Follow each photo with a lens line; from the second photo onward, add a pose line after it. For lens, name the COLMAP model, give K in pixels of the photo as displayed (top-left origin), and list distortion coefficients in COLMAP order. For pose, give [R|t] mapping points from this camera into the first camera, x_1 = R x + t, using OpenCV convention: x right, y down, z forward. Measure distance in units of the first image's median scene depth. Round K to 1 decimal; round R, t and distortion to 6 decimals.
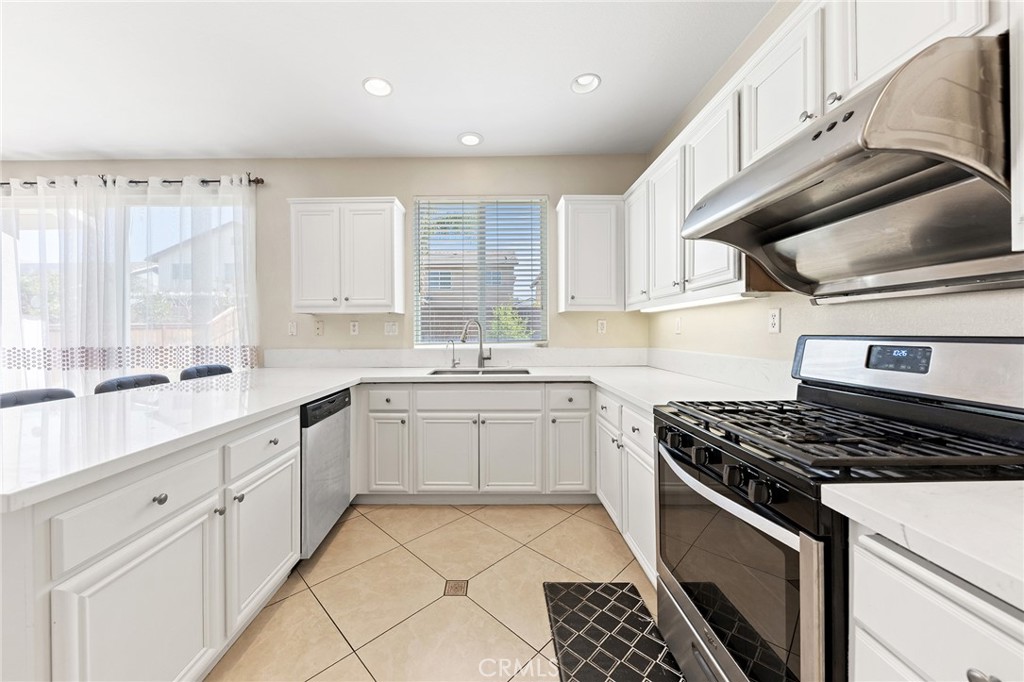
lens RADIAL K [[370.9, 0, 491.5], [0, 370.9, 332.7], [0, 0, 1]] dist [0.007878, -0.002056]
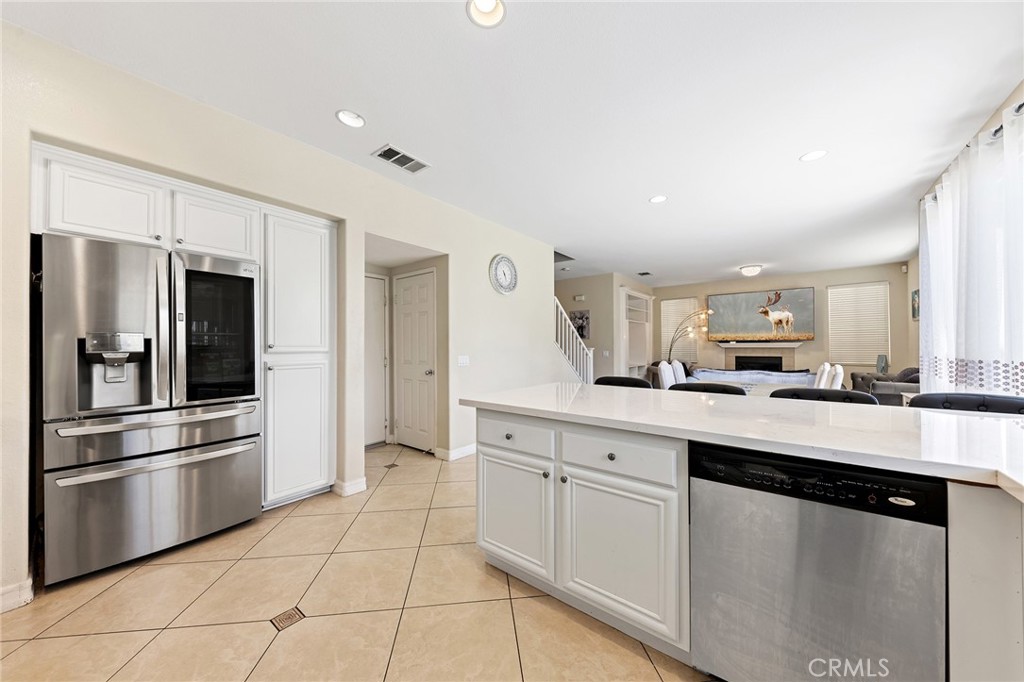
lens RADIAL K [[351.8, 0, 513.2], [0, 351.8, 342.8], [0, 0, 1]] dist [0.000449, -0.000858]
pose [[-0.613450, -0.000523, -0.789733, 0.166788], [0.004991, 0.999977, -0.004539, 0.003432], [0.789718, -0.006726, -0.613434, 0.810933]]
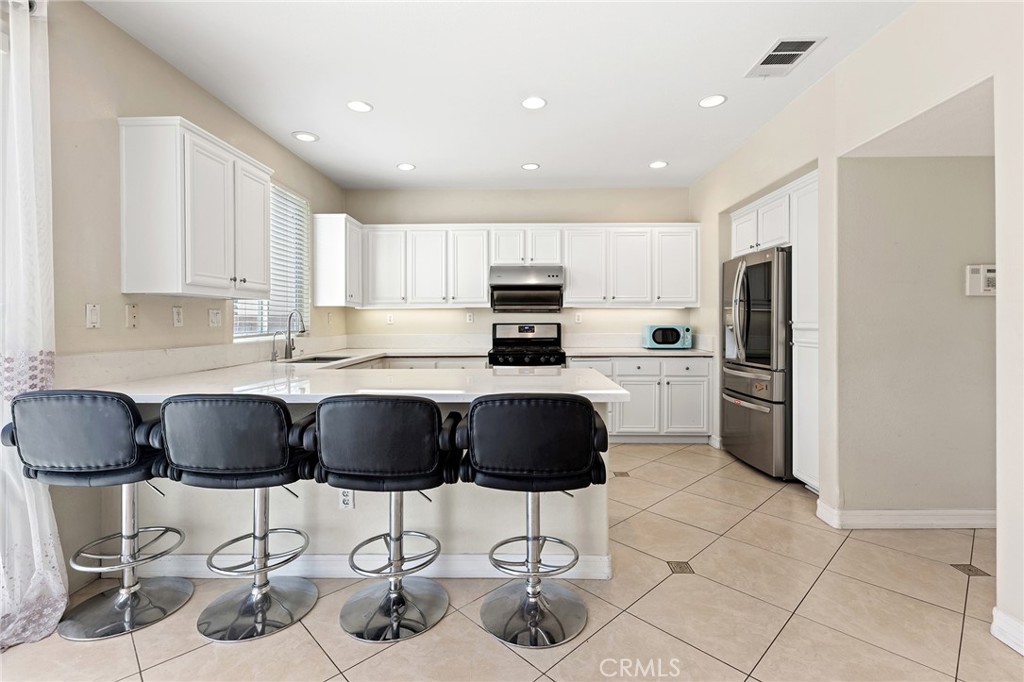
lens RADIAL K [[467.2, 0, 518.2], [0, 467.2, 319.9], [0, 0, 1]] dist [0.009971, -0.000094]
pose [[-0.001287, 0.007852, 0.999968, -1.499232], [0.005538, 0.999954, -0.007845, 0.004258], [-0.999984, 0.005528, -0.001330, 0.450287]]
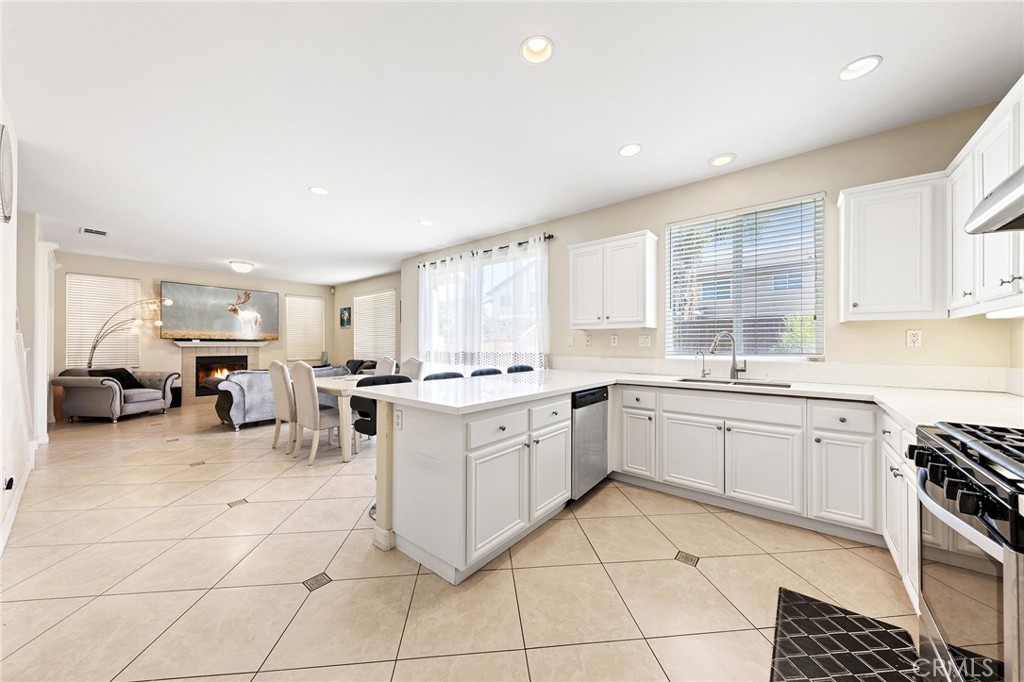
lens RADIAL K [[351.8, 0, 512.4], [0, 351.8, 343.5], [0, 0, 1]] dist [0.000449, -0.000858]
pose [[0.783295, 0.004243, -0.621635, 0.111725], [-0.008371, 0.999958, -0.003722, 0.005560], [0.621594, 0.008119, 0.783298, -0.158021]]
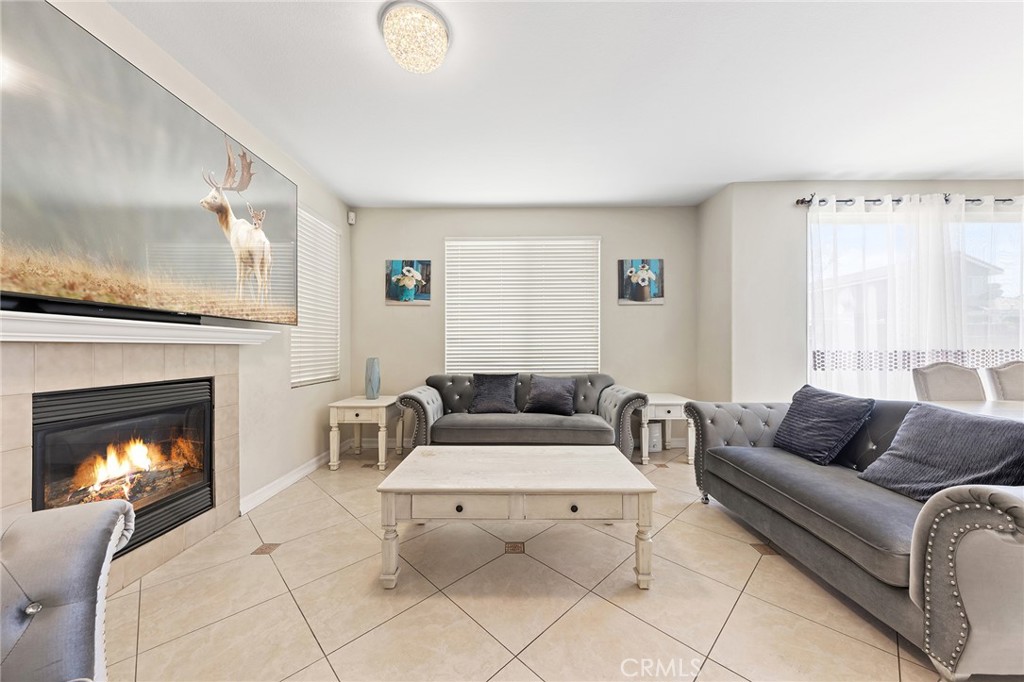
lens RADIAL K [[351.8, 0, 534.6], [0, 351.8, 350.1], [0, 0, 1]] dist [0.000449, -0.000858]
pose [[0.999995, 0.002902, -0.001022, -2.678489], [-0.002892, 0.999951, 0.009480, 0.039244], [0.001050, -0.009477, 0.999955, -0.050523]]
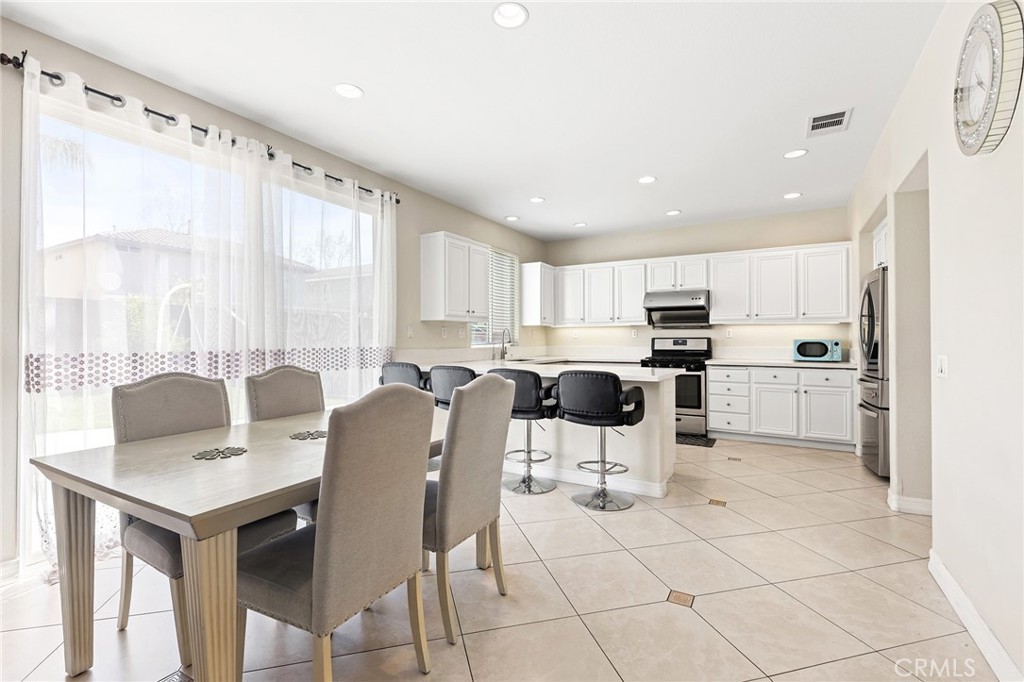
lens RADIAL K [[460.2, 0, 512.4], [0, 460.2, 334.4], [0, 0, 1]] dist [0.013524, -0.002673]
pose [[0.490052, 0.015453, 0.871556, -1.993530], [-0.000076, 0.999844, -0.017685, 0.027871], [-0.871693, 0.008600, 0.489976, 0.010718]]
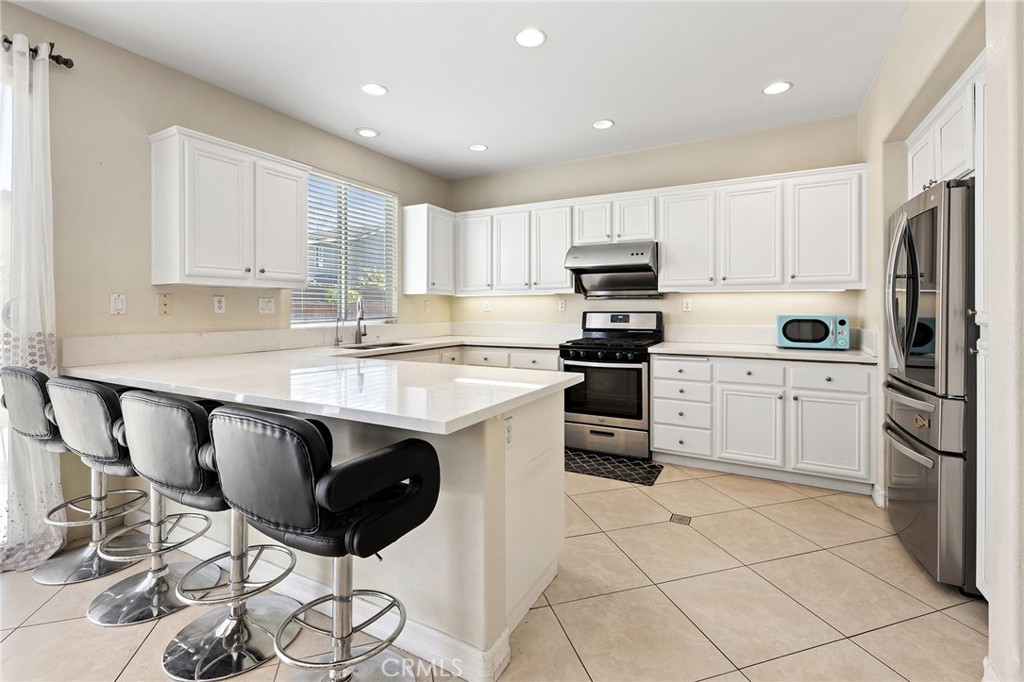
lens RADIAL K [[453.9, 0, 526.7], [0, 453.9, 307.3], [0, 0, 1]] dist [0.010092, -0.001376]
pose [[0.449391, 0.008147, 0.893298, -1.134148], [0.000887, 0.999954, -0.009566, 0.003305], [-0.893335, 0.005091, 0.449363, -0.013509]]
